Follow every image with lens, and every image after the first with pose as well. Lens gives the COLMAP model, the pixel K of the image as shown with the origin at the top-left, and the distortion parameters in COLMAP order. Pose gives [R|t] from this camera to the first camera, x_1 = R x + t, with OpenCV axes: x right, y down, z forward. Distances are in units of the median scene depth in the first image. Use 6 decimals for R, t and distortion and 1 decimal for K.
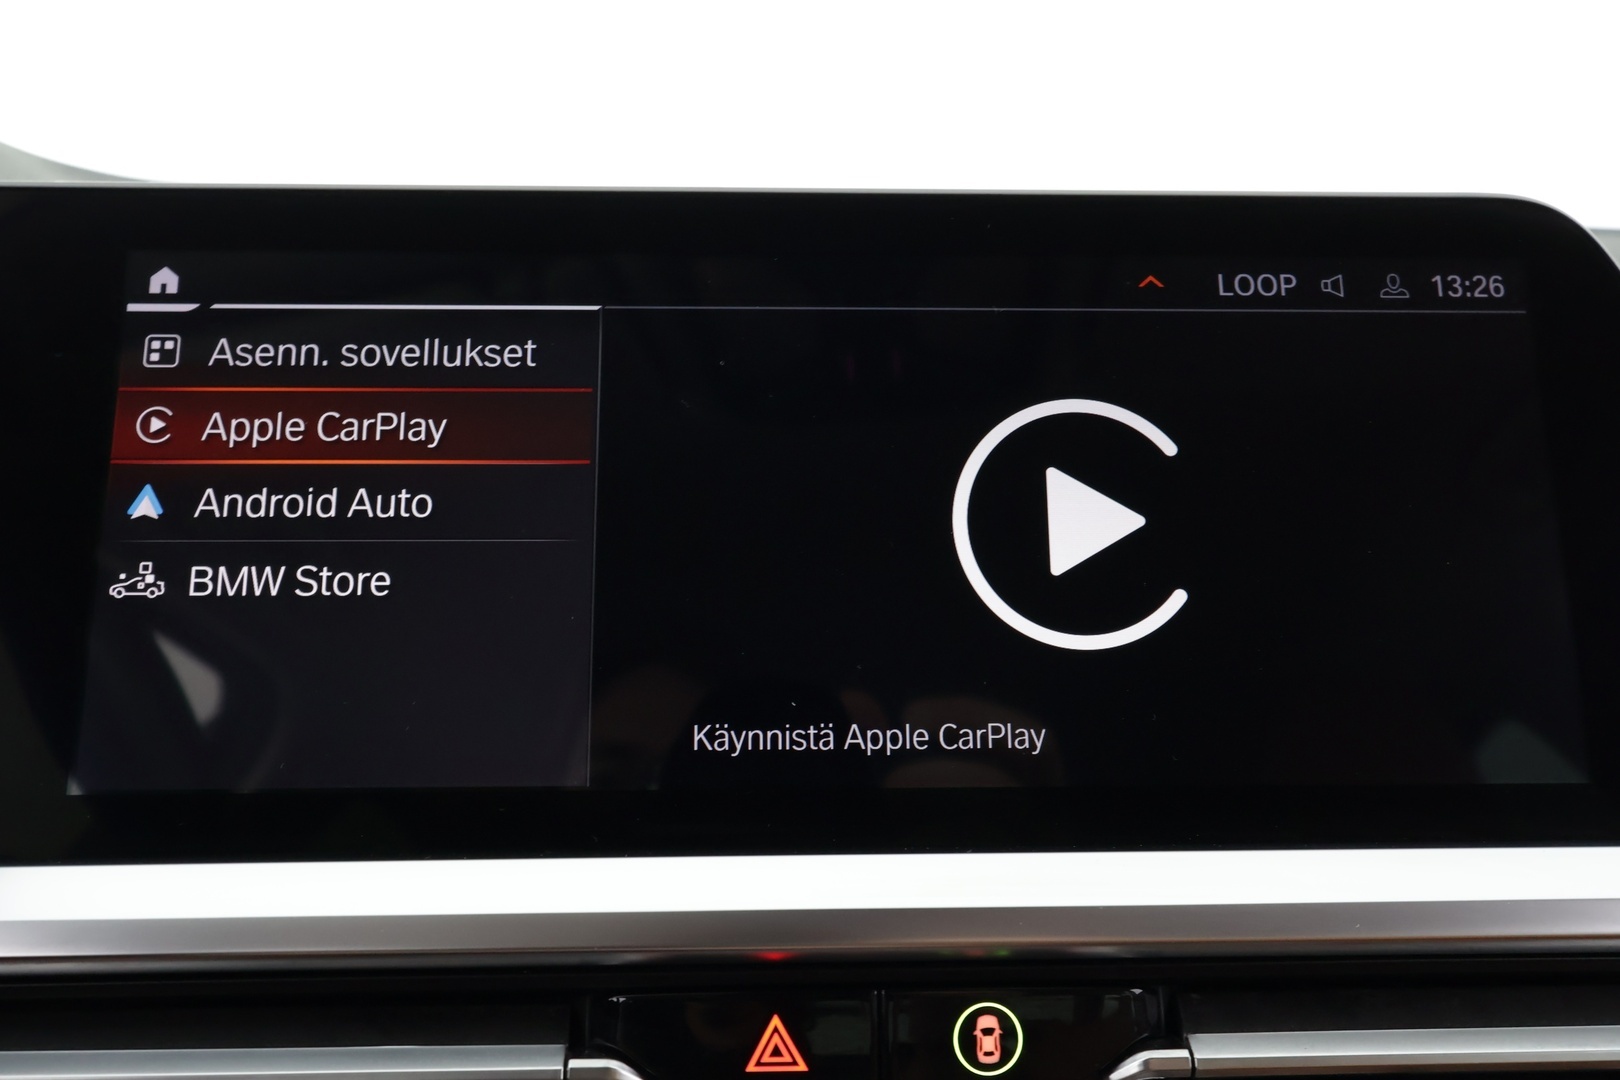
lens RADIAL K [[1267.4, 0, 890.4], [0, 1267.4, 536.4], [0, 0, 1]] dist [-0.008550, 0.008280]
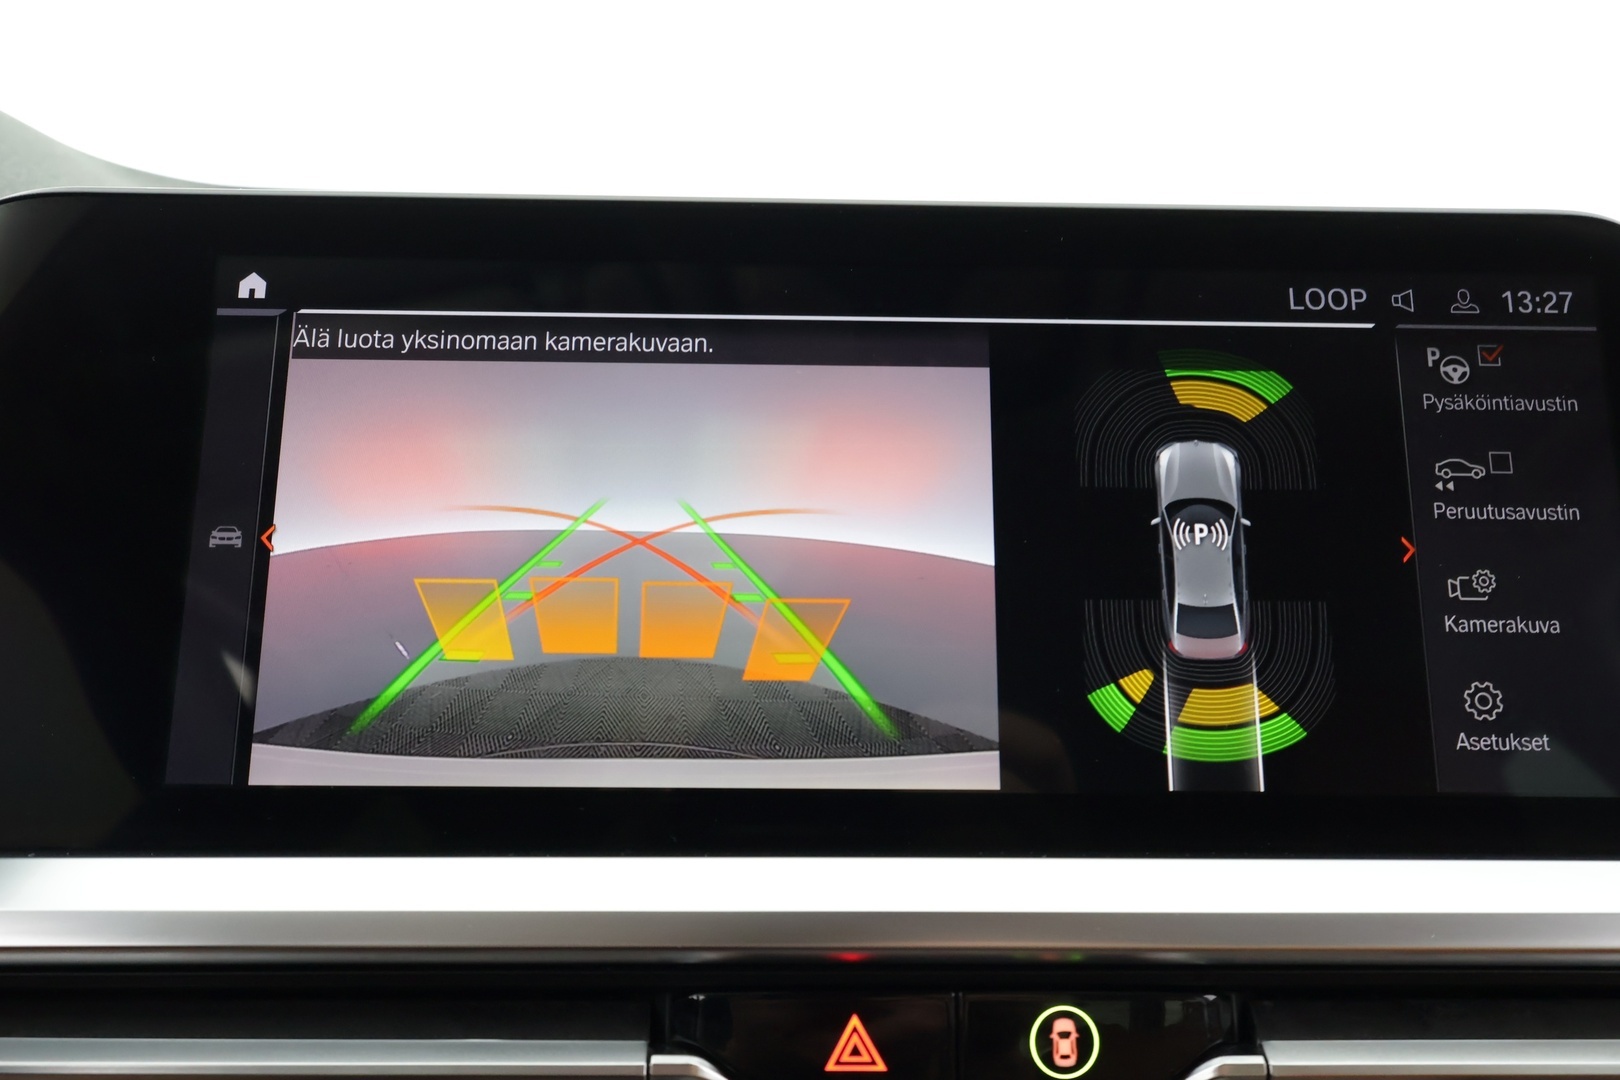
lens RADIAL K [[1267.4, 0, 727.5], [0, 1267.4, 535.0], [0, 0, 1]] dist [-0.008550, 0.008280]
pose [[0.999811, 0.010995, -0.016024, -0.177807], [-0.011075, 0.999926, -0.004948, -0.000163], [0.015968, 0.005125, 0.999859, -0.016675]]
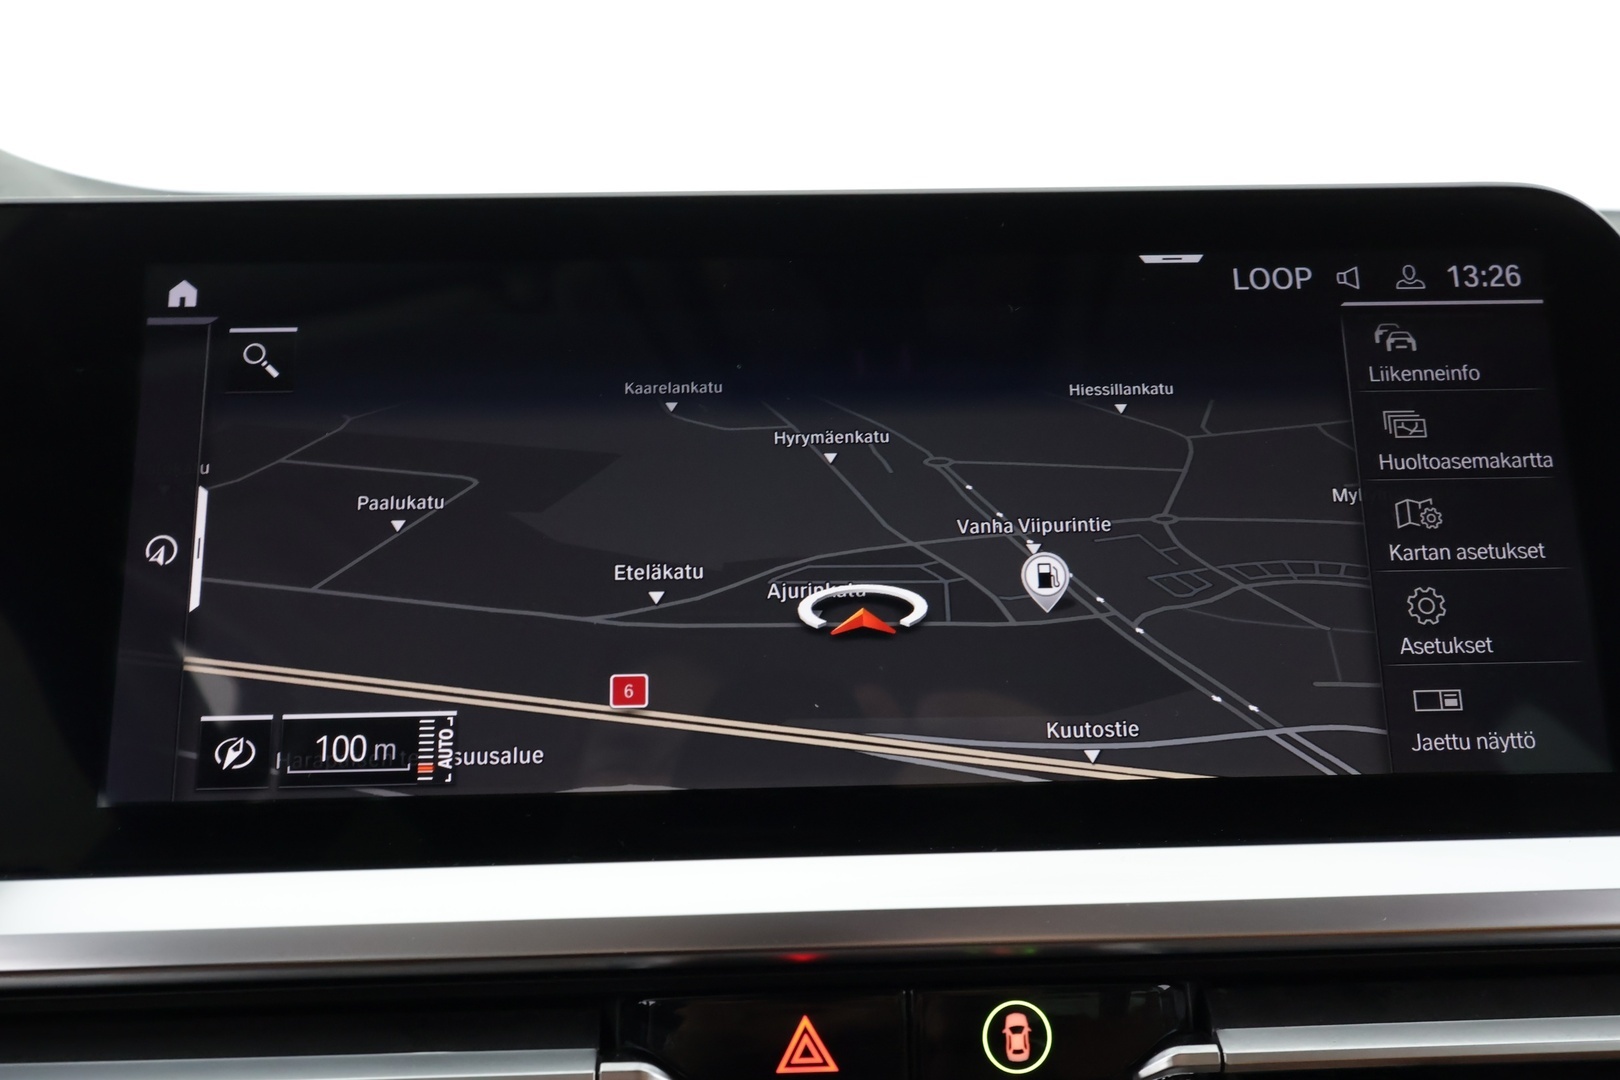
lens RADIAL K [[1267.4, 0, 863.8], [0, 1267.4, 541.8], [0, 0, 1]] dist [-0.008550, 0.008280]
pose [[0.999828, -0.017064, -0.007248, -0.029941], [0.017089, 0.999848, 0.003319, -0.000041], [0.007190, -0.003442, 0.999968, -0.001120]]
